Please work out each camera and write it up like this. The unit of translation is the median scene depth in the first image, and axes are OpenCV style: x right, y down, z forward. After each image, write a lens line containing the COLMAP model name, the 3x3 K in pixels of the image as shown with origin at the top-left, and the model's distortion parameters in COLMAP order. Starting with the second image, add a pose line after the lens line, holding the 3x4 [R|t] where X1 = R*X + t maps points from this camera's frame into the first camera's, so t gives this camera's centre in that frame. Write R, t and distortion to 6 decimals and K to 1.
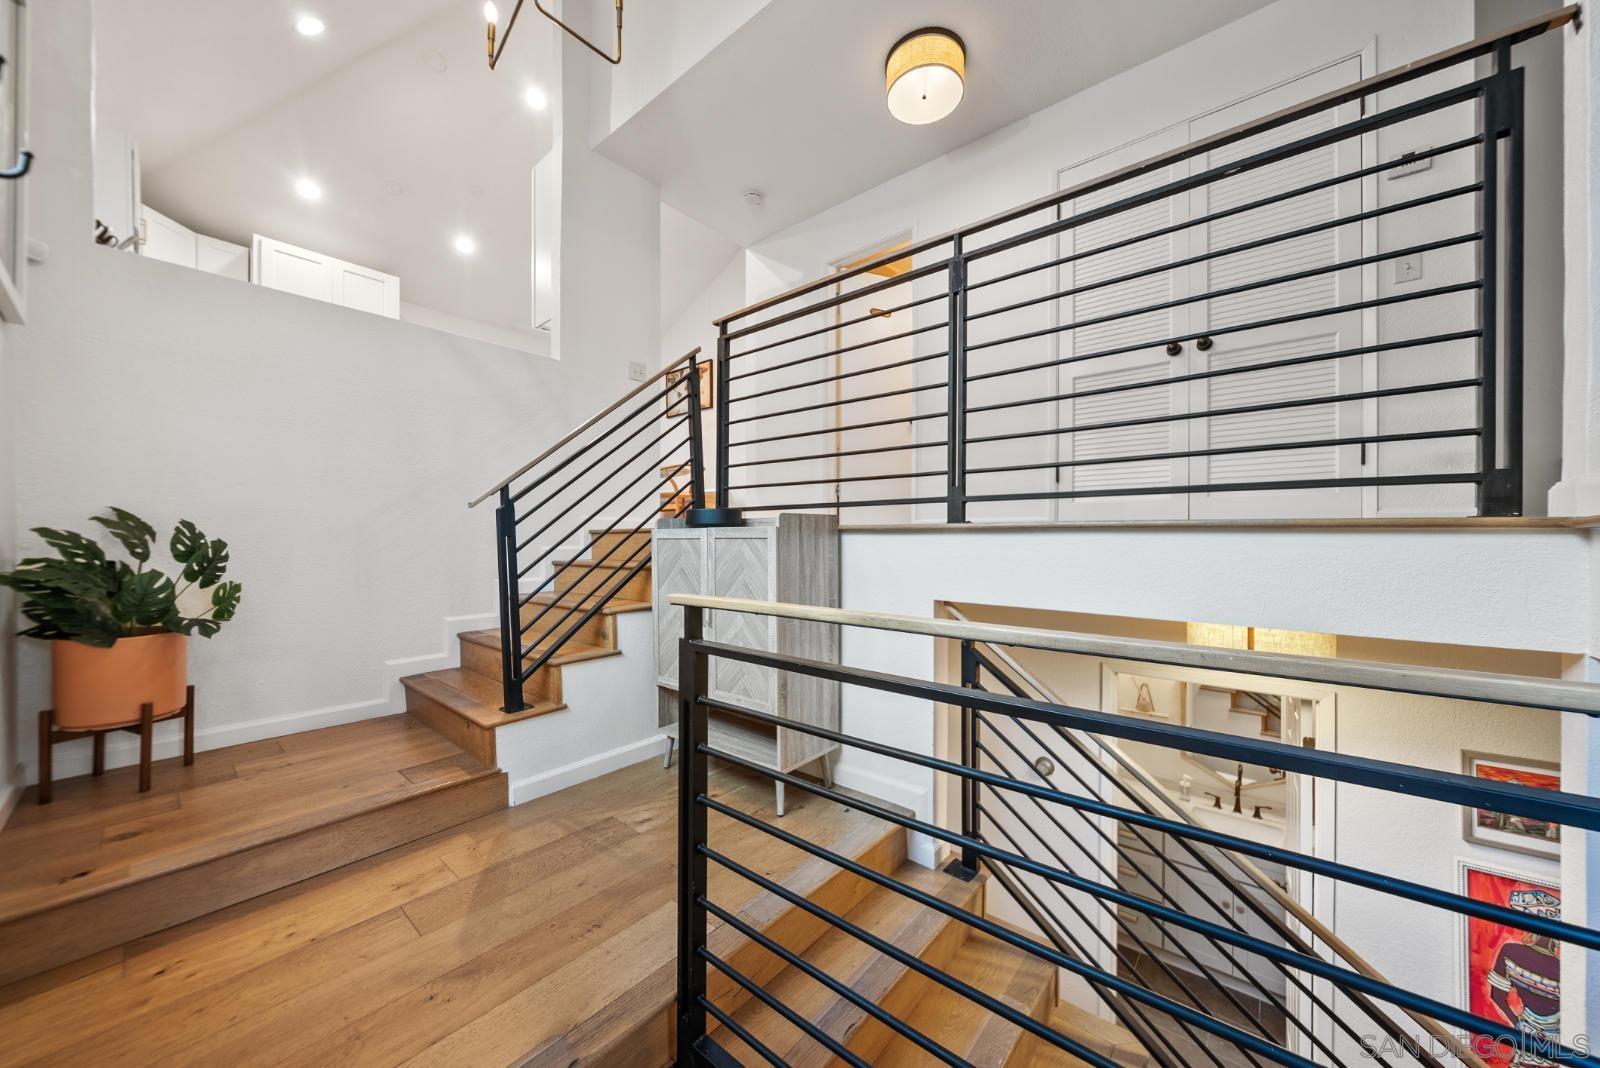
lens RADIAL K [[564.6, 0, 811.4], [0, 564.6, 543.8], [0, 0, 1]] dist [-0.001041, -0.000111]
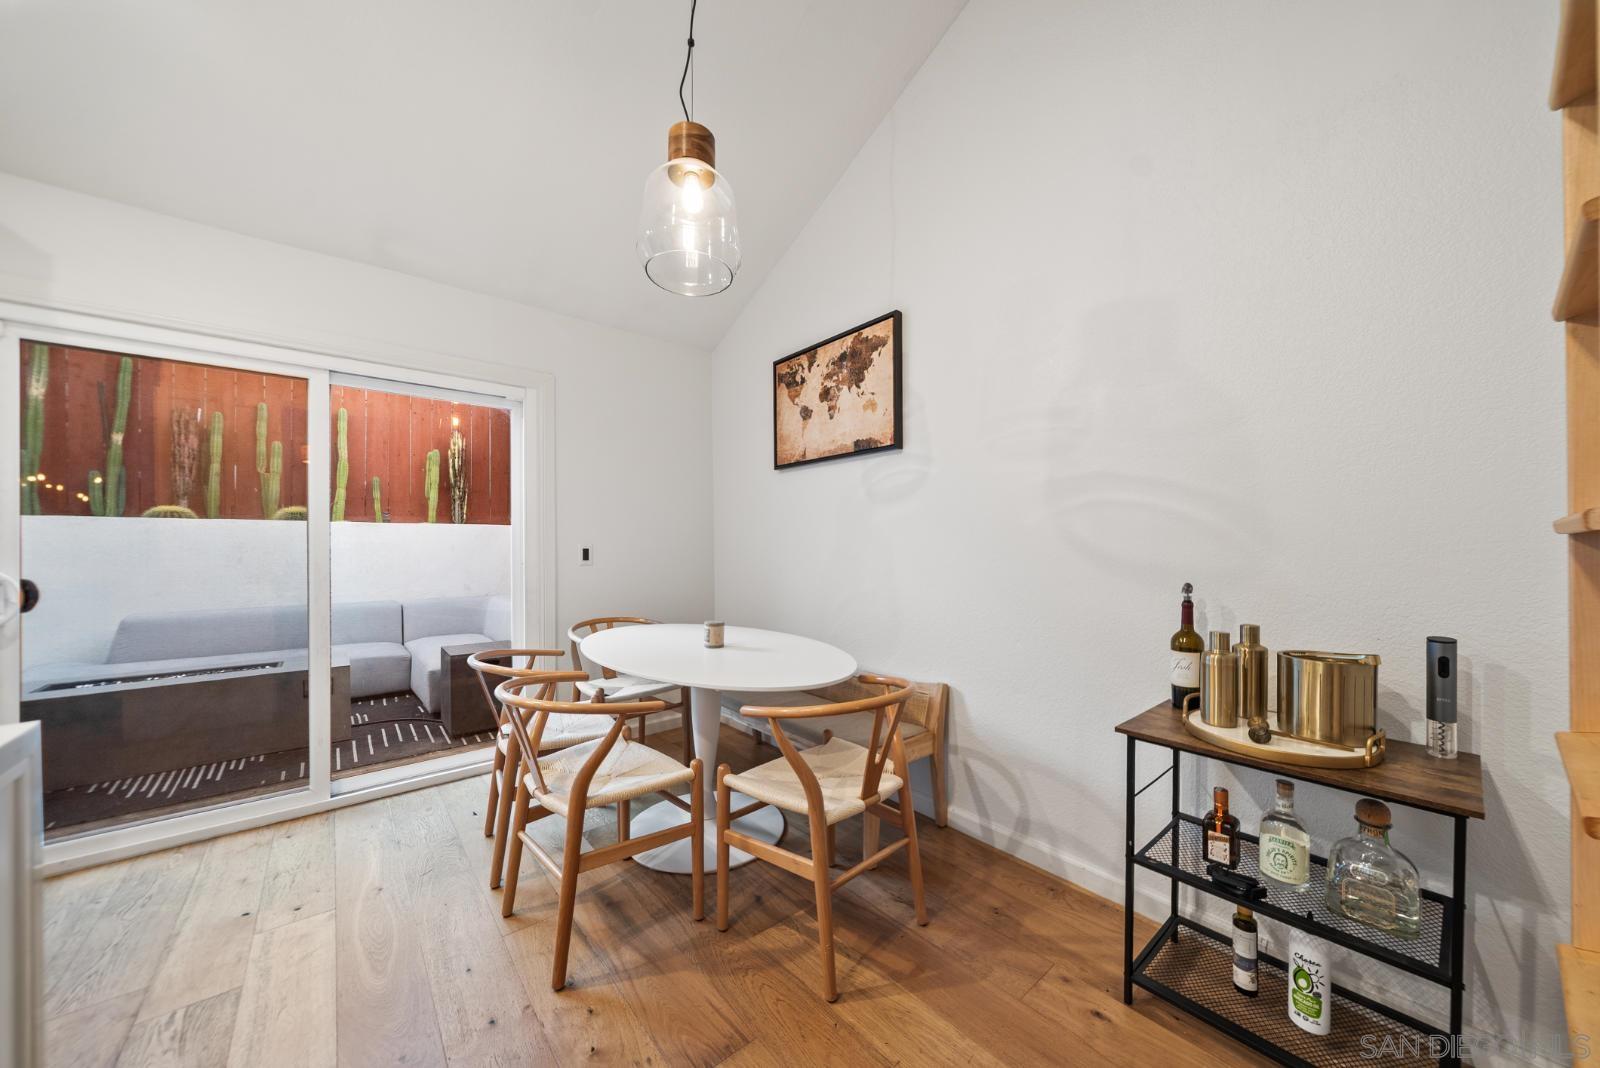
lens RADIAL K [[564.6, 0, 811.4], [0, 564.6, 543.8], [0, 0, 1]] dist [-0.001041, -0.000111]
pose [[0.985244, -0.001558, -0.171147, -0.238396], [-0.000154, 0.999950, -0.009988, -0.248460], [0.171154, 0.009867, 0.985195, 0.900782]]
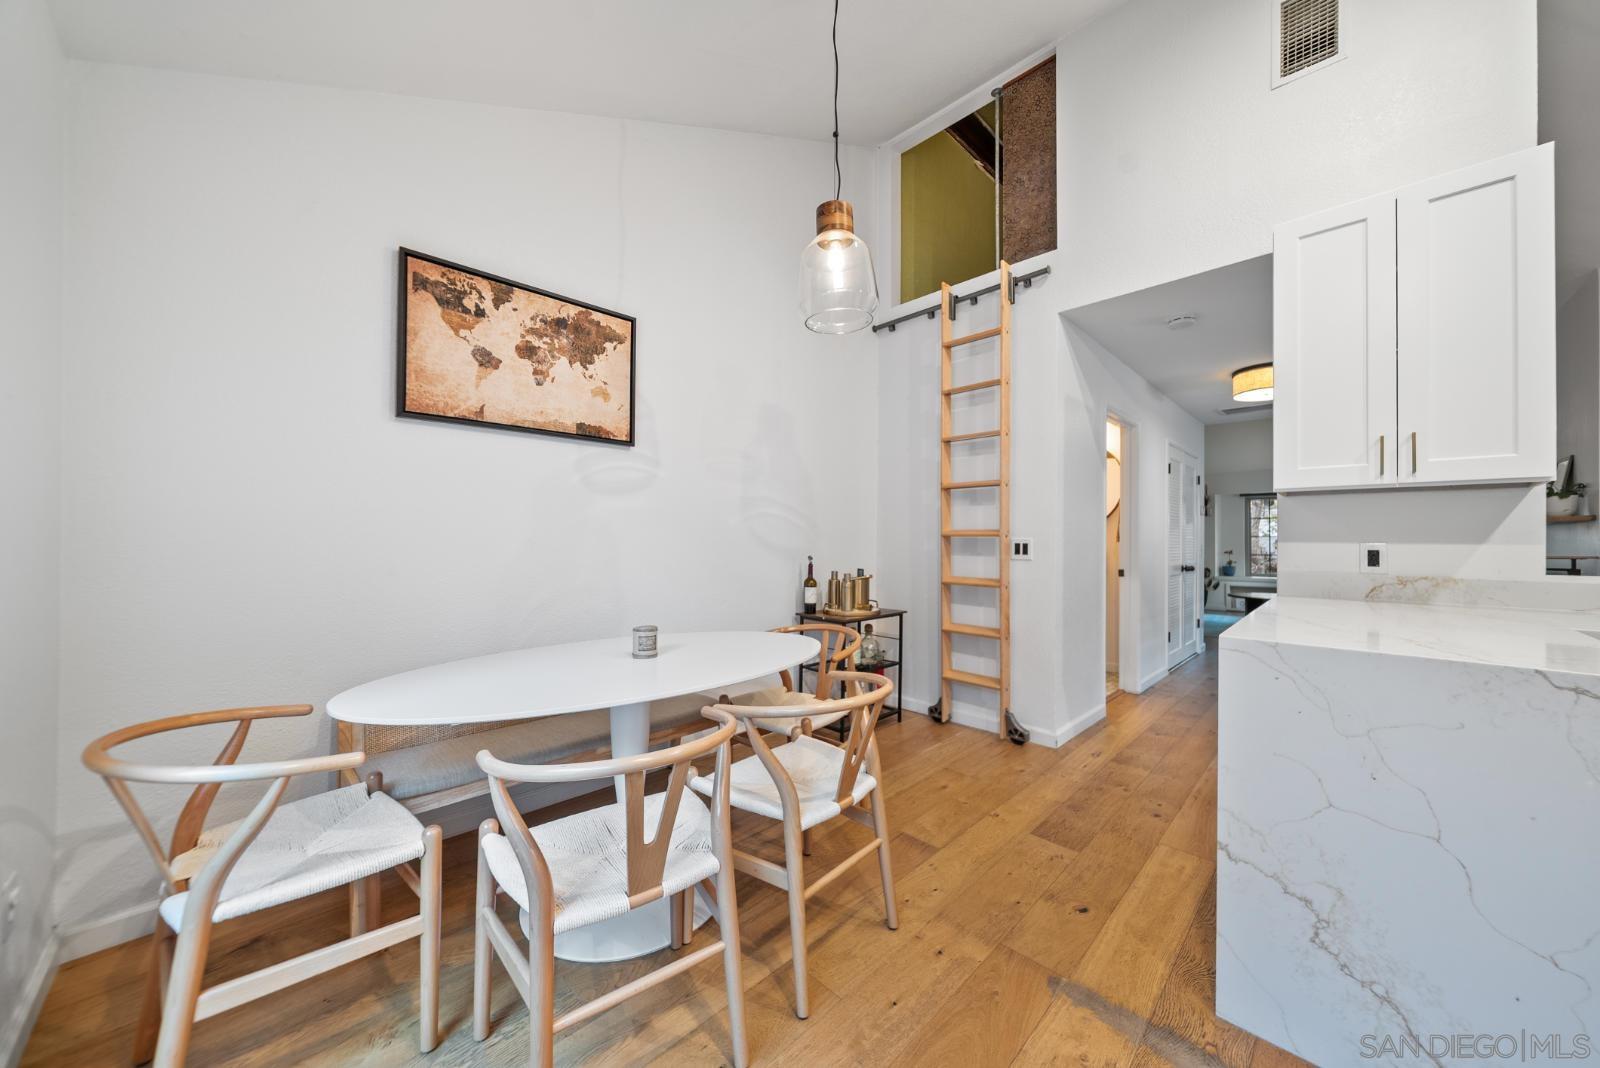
lens RADIAL K [[556.7, 0, 810.0], [0, 556.7, 533.8], [0, 0, 1]] dist [-0.002285, -0.000205]
pose [[0.087388, 0.011888, 0.996103, -0.756278], [0.000978, 0.999927, -0.012020, -0.248006], [-0.996174, 0.002024, 0.087370, 1.188785]]
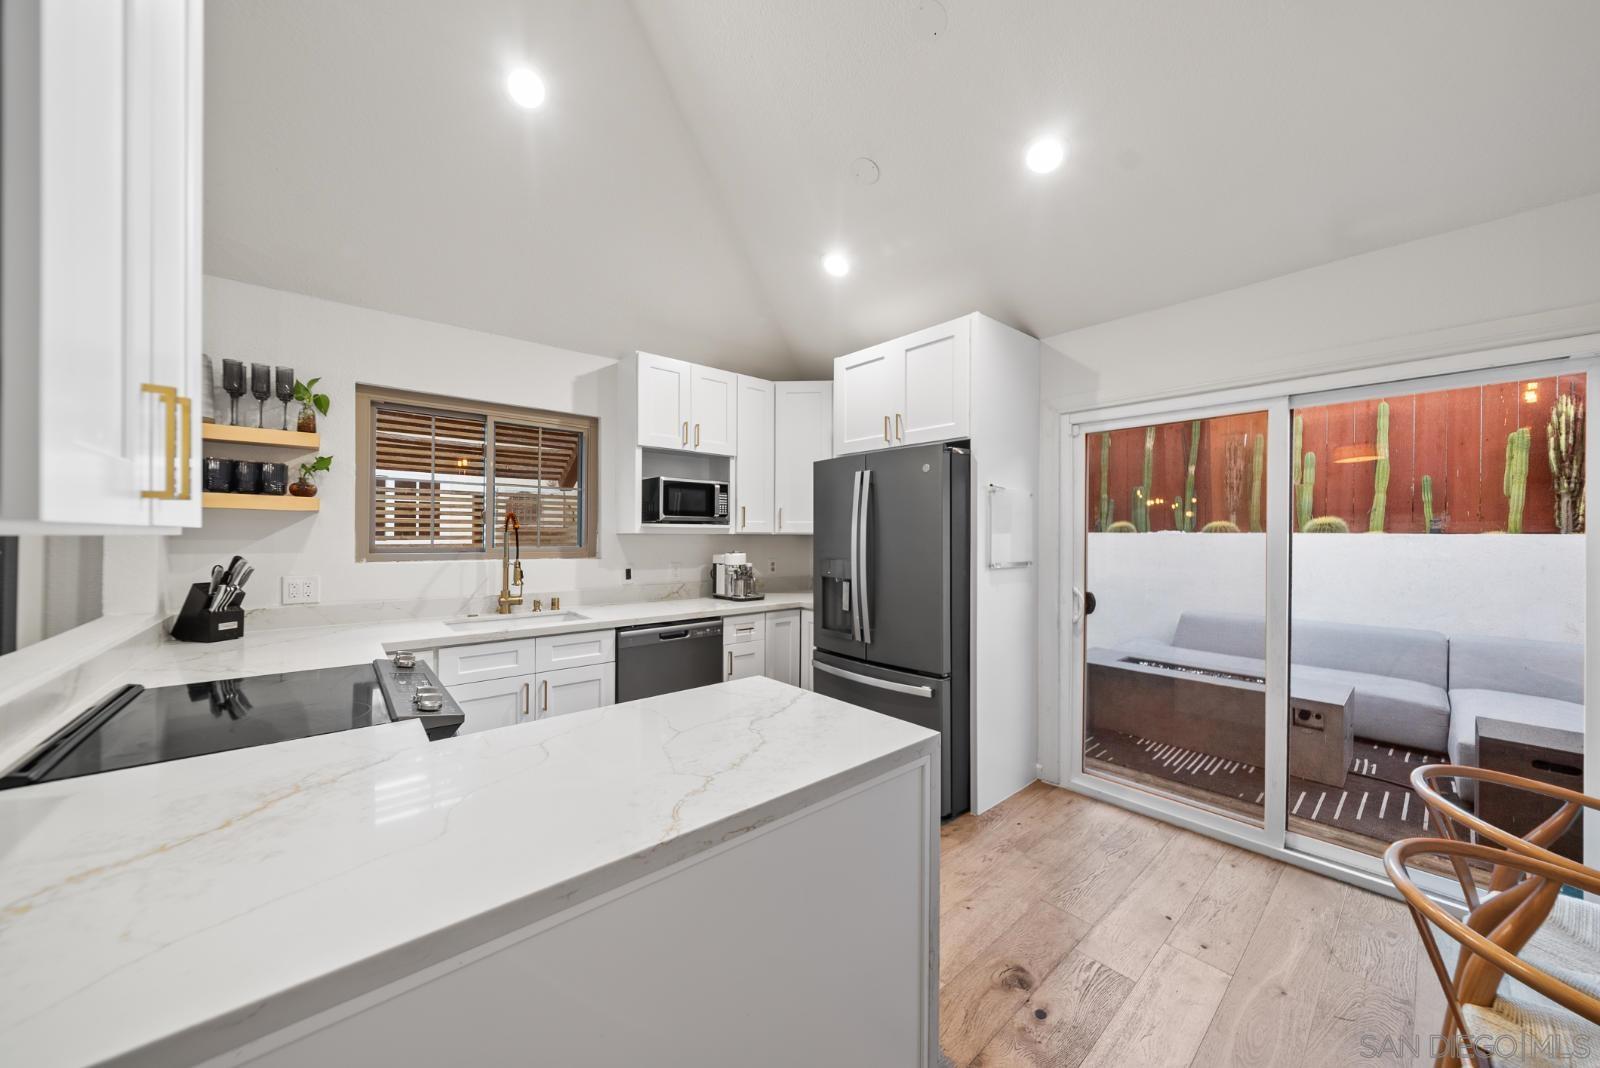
lens RADIAL K [[556.7, 0, 810.0], [0, 556.7, 533.8], [0, 0, 1]] dist [-0.002285, -0.000205]
pose [[-0.156262, 0.001625, -0.987714, -0.222116], [-0.010276, 0.999942, 0.003271, -0.288621], [0.987662, 0.010661, -0.156236, 0.996367]]
